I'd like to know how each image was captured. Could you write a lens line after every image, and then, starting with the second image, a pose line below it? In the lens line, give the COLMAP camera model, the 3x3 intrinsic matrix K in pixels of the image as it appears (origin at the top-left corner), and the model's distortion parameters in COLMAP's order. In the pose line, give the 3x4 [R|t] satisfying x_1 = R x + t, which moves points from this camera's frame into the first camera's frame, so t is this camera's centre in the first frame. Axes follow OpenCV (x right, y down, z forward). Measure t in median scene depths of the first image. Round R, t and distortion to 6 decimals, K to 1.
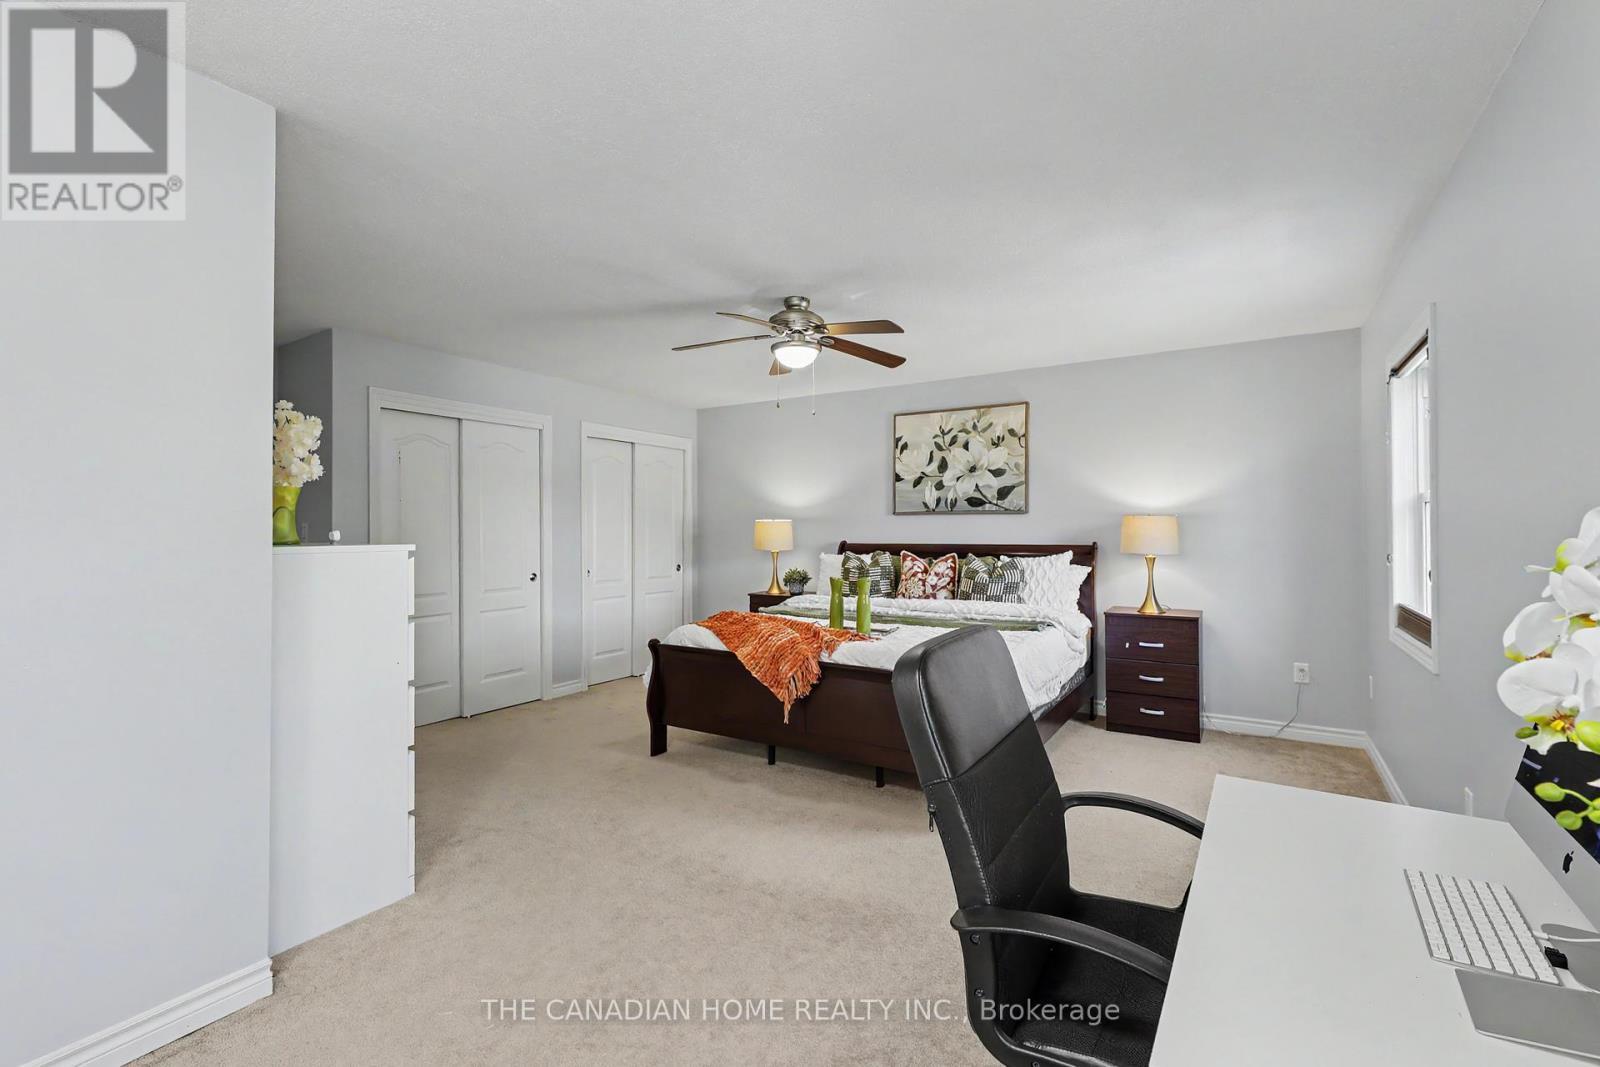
lens RADIAL K [[680.1, 0, 799.7], [0, 680.1, 530.0], [0, 0, 1]] dist [-0.009375, -0.000127]
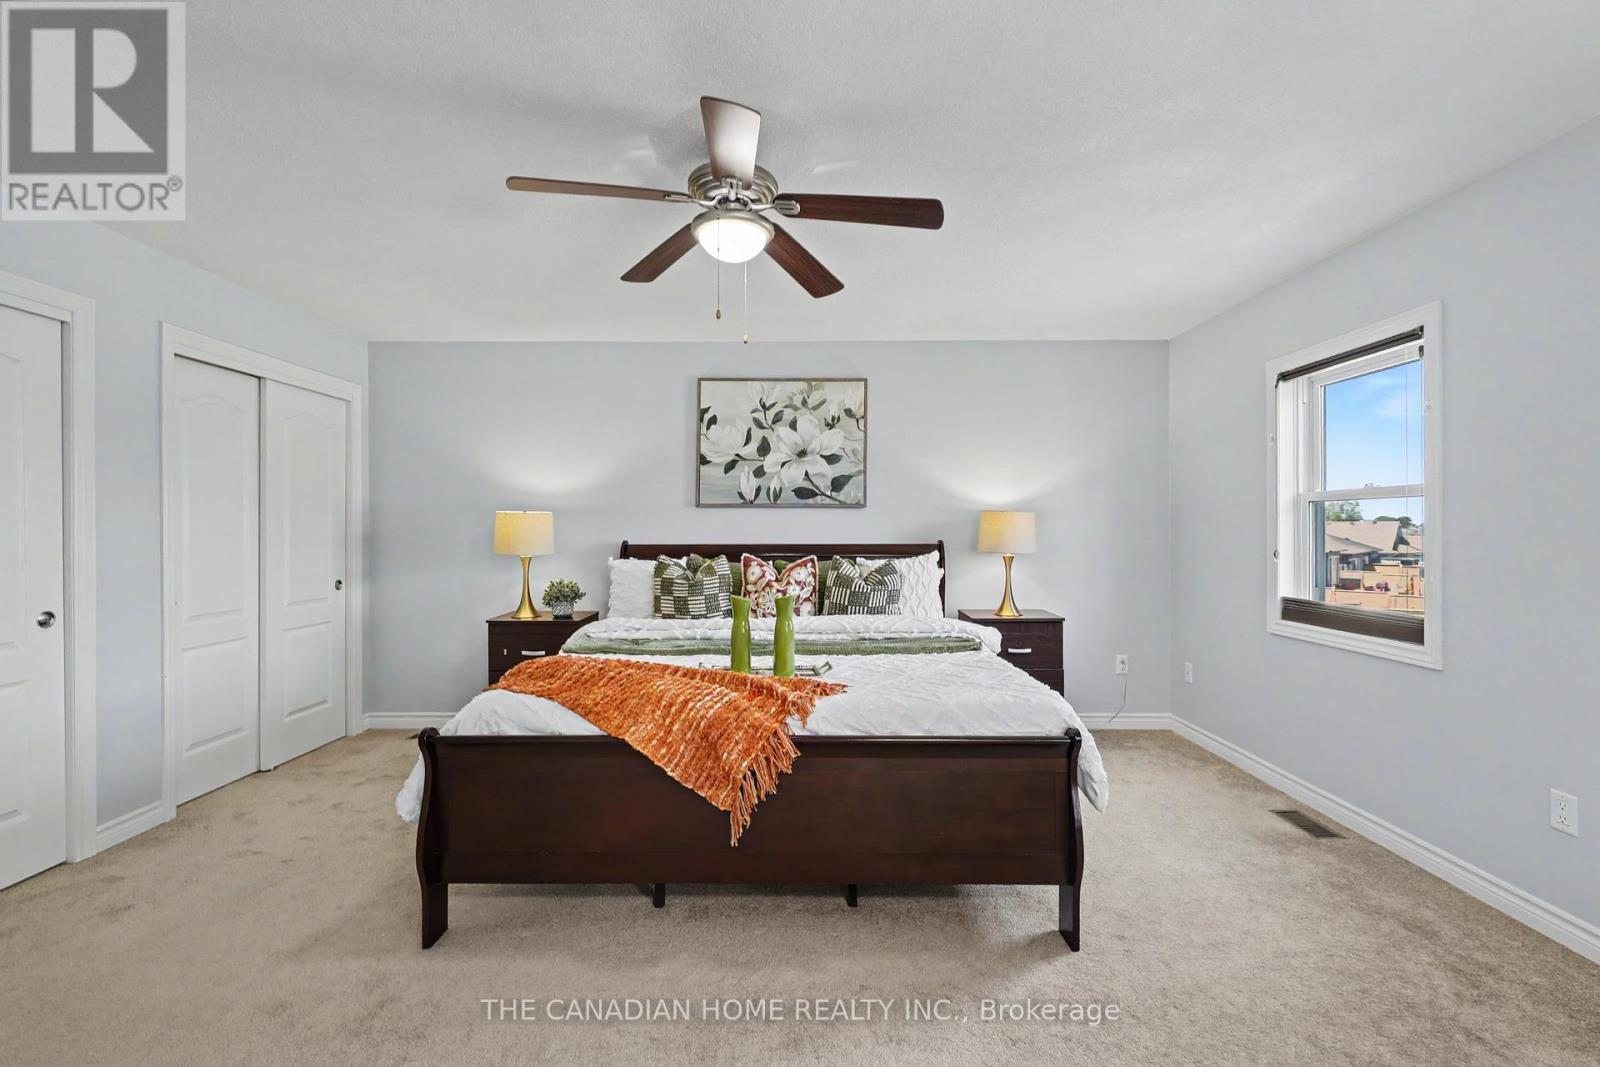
lens RADIAL K [[680.1, 0, 799.7], [0, 680.1, 530.0], [0, 0, 1]] dist [-0.009375, -0.000127]
pose [[0.850167, 0.000729, 0.526512, -0.188642], [-0.001589, 0.999998, 0.001181, 0.002904], [-0.526510, -0.001841, 0.850167, 0.302621]]
